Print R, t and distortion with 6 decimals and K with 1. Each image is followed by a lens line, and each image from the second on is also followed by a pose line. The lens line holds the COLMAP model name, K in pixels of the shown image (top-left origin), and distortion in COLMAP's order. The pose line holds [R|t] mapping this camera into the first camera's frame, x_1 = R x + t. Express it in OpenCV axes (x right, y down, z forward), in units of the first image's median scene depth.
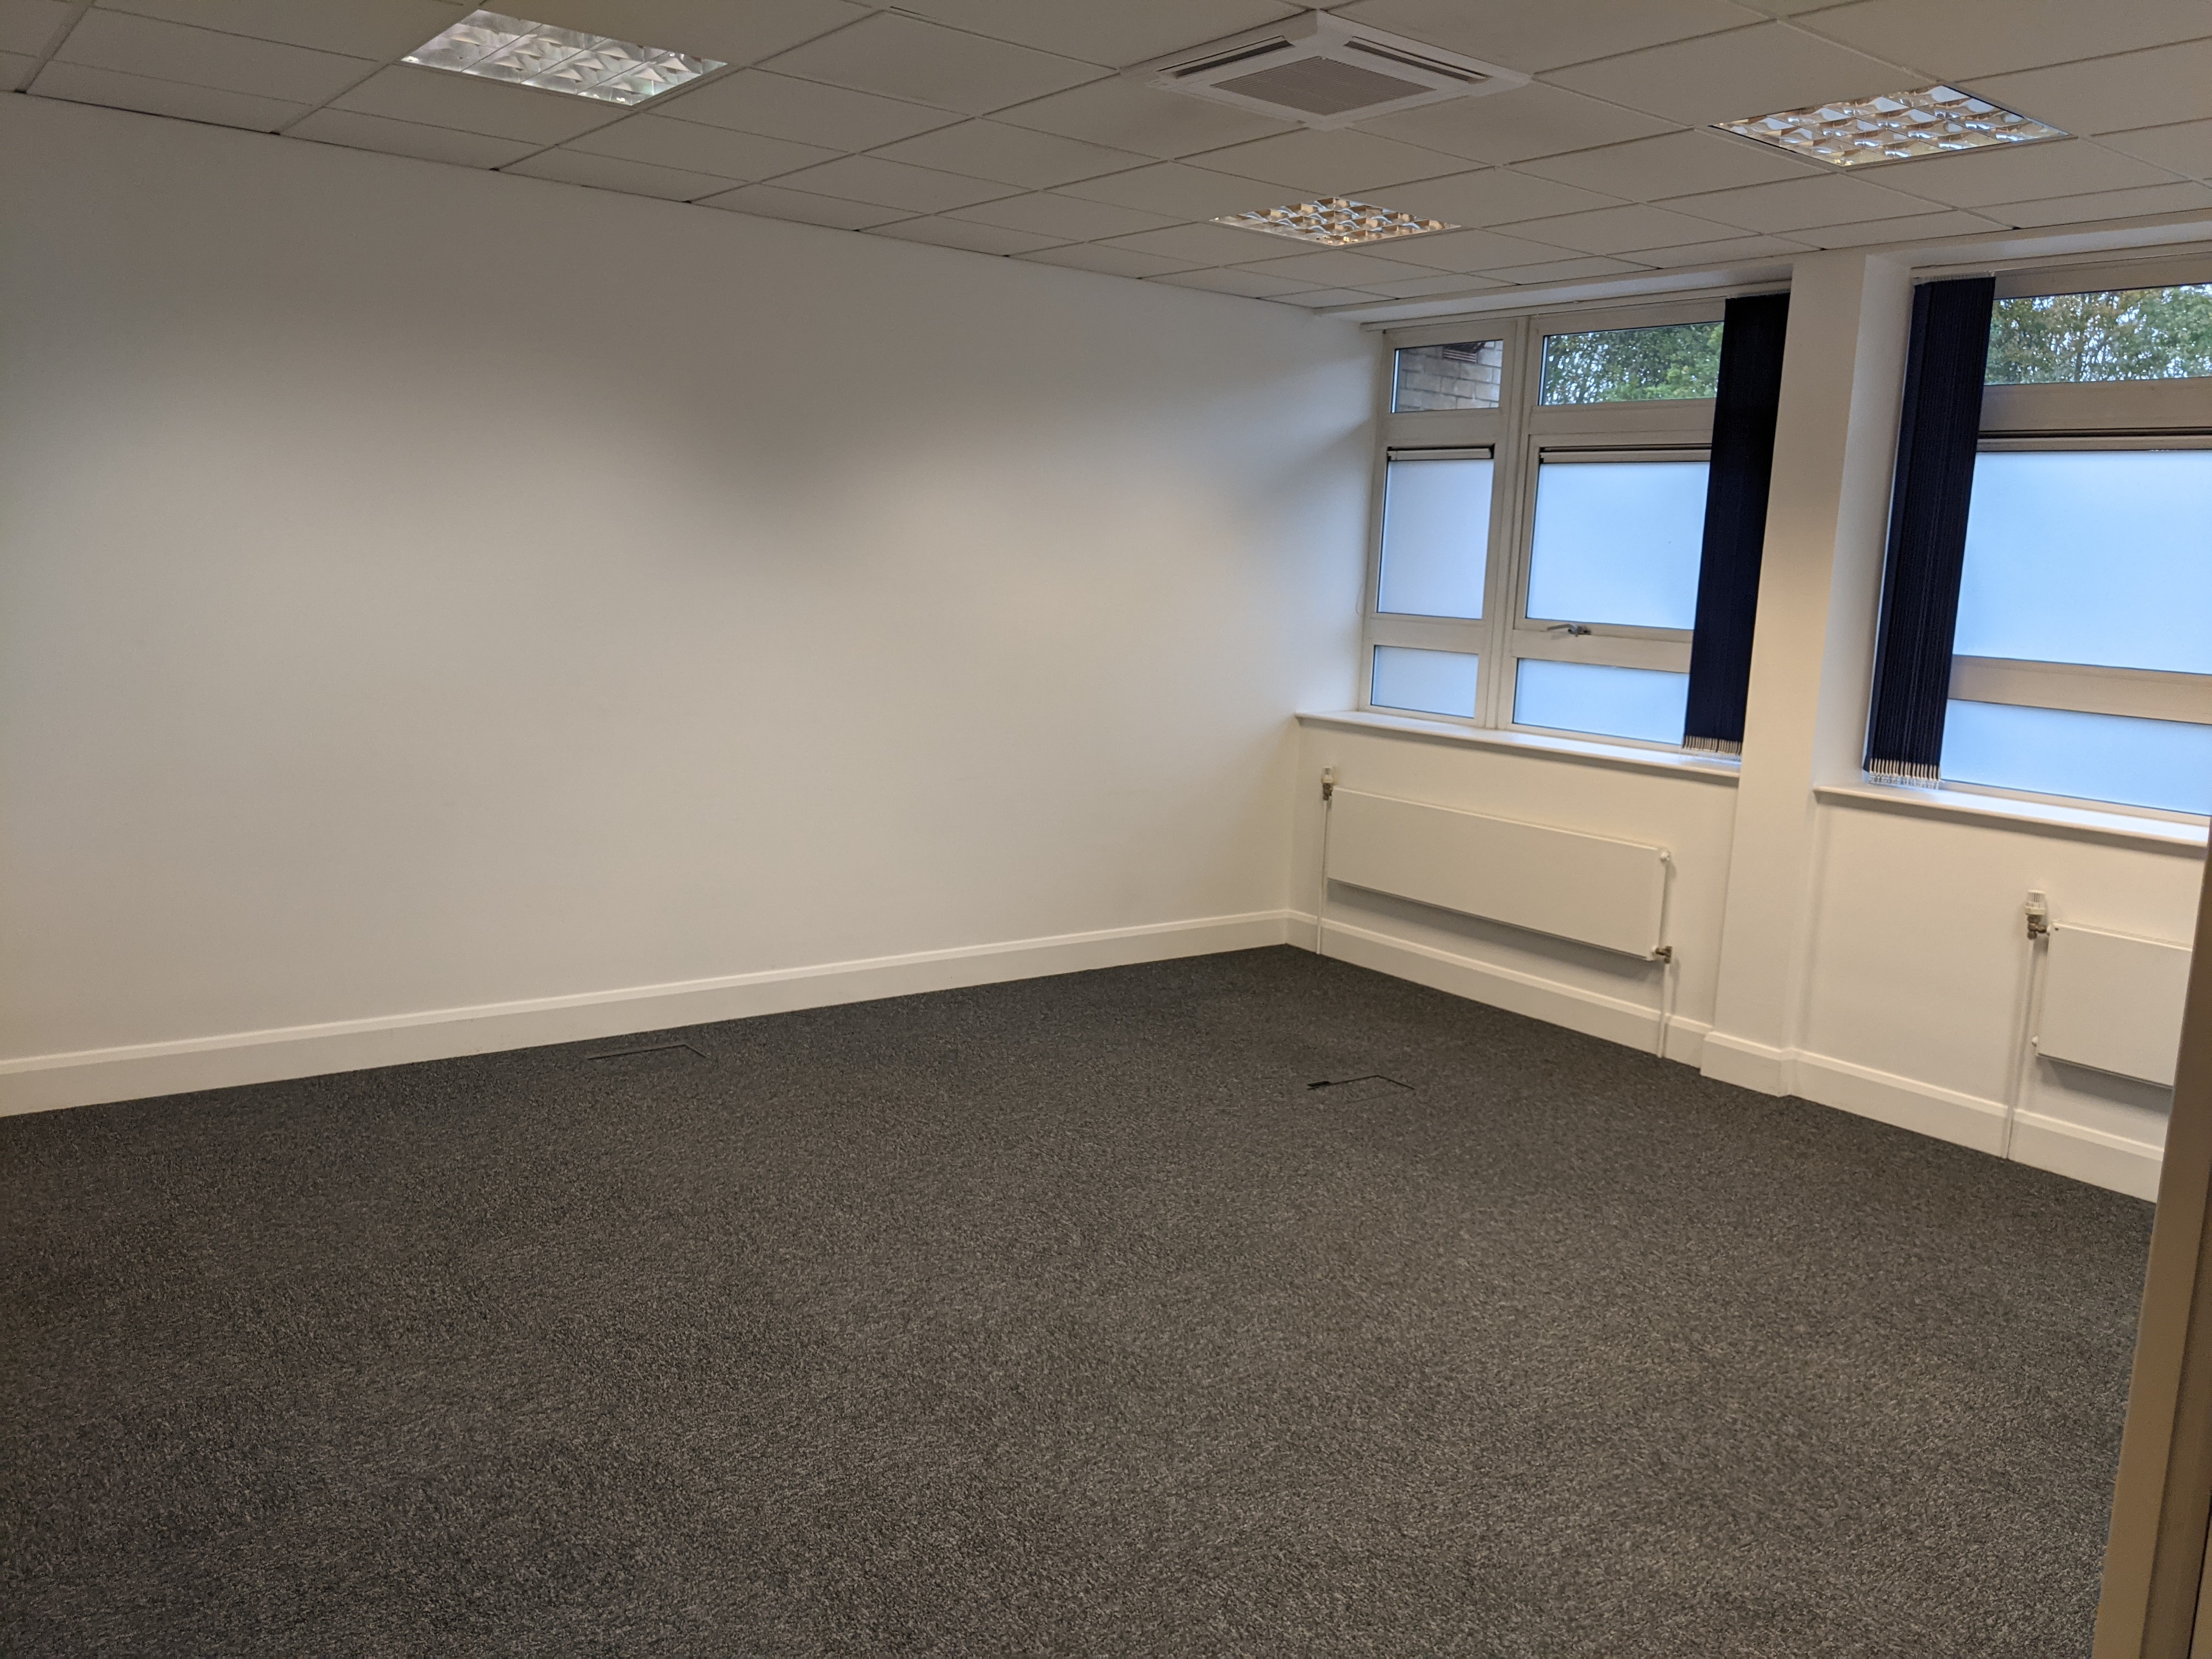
lens RADIAL K [[1769.9, 0, 1129.3], [0, 1769.9, 821.7], [0, 0, 1]] dist [0.087594, -0.181973]
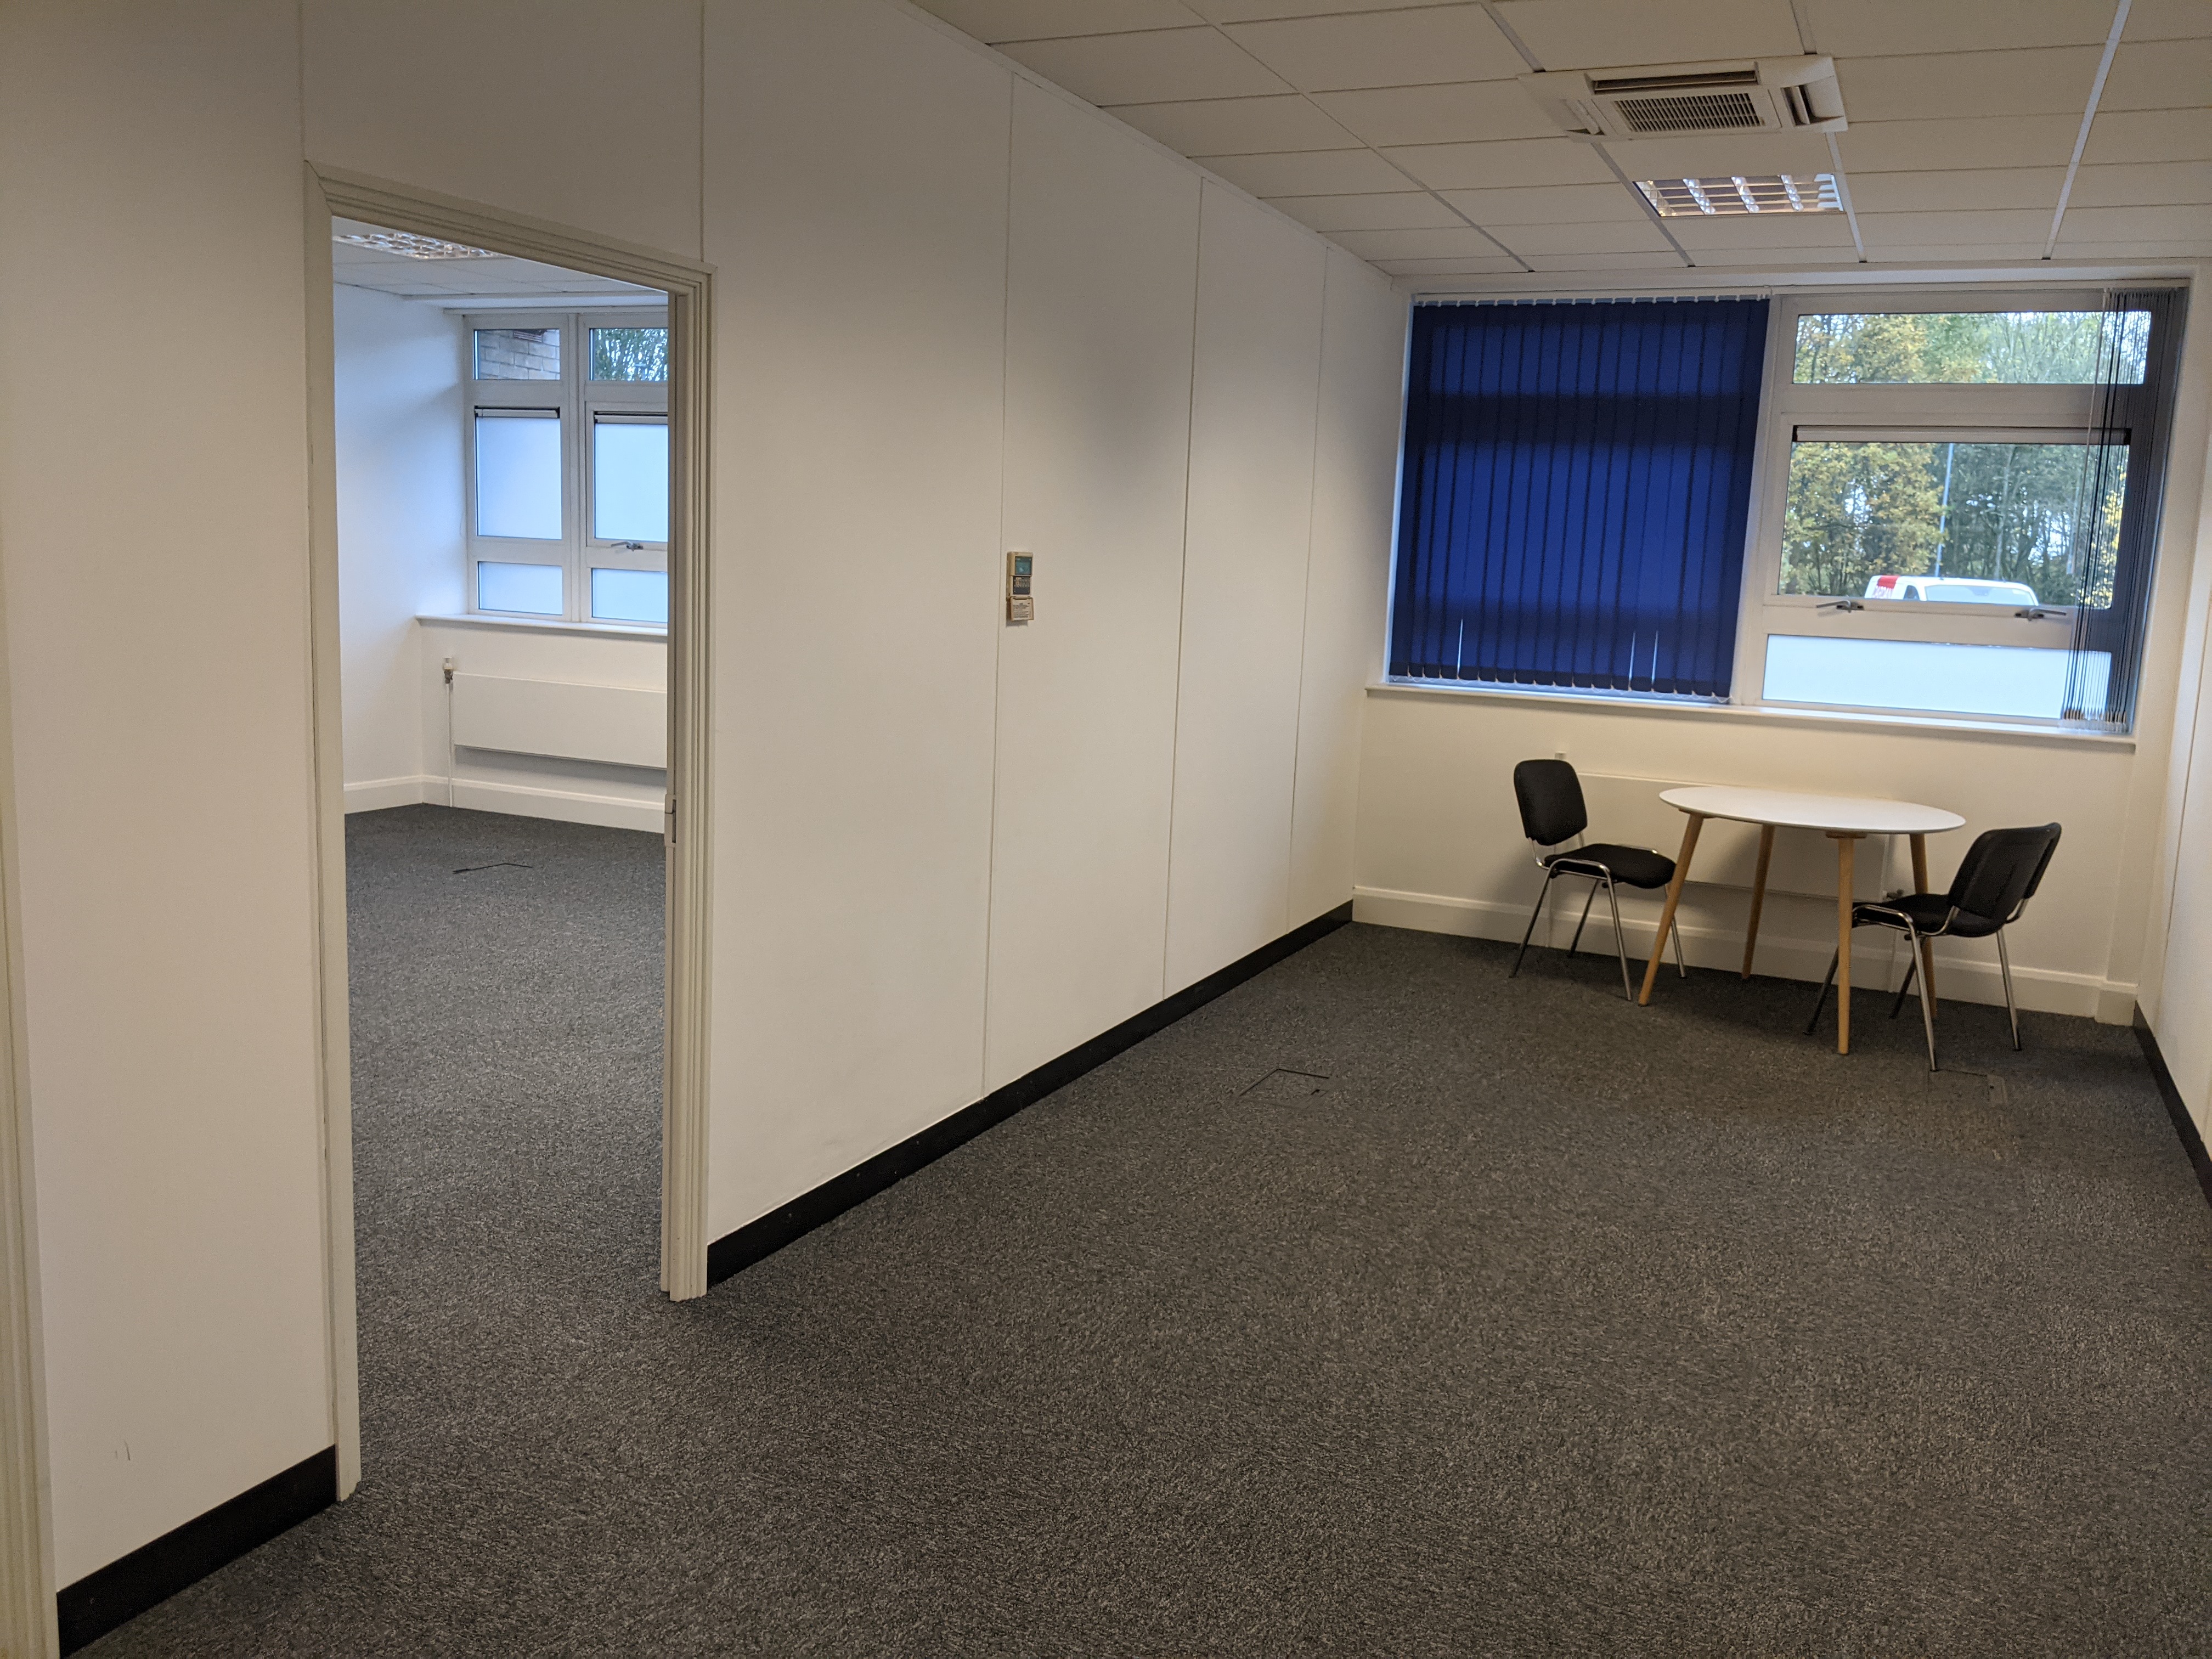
lens RADIAL K [[1769.9, 0, 1129.3], [0, 1769.9, 821.7], [0, 0, 1]] dist [0.087594, -0.181973]
pose [[0.885122, -0.078739, 0.458649, -0.056141], [0.068849, 0.996893, 0.038275, 0.077390], [-0.460237, -0.002300, 0.887793, -0.394349]]
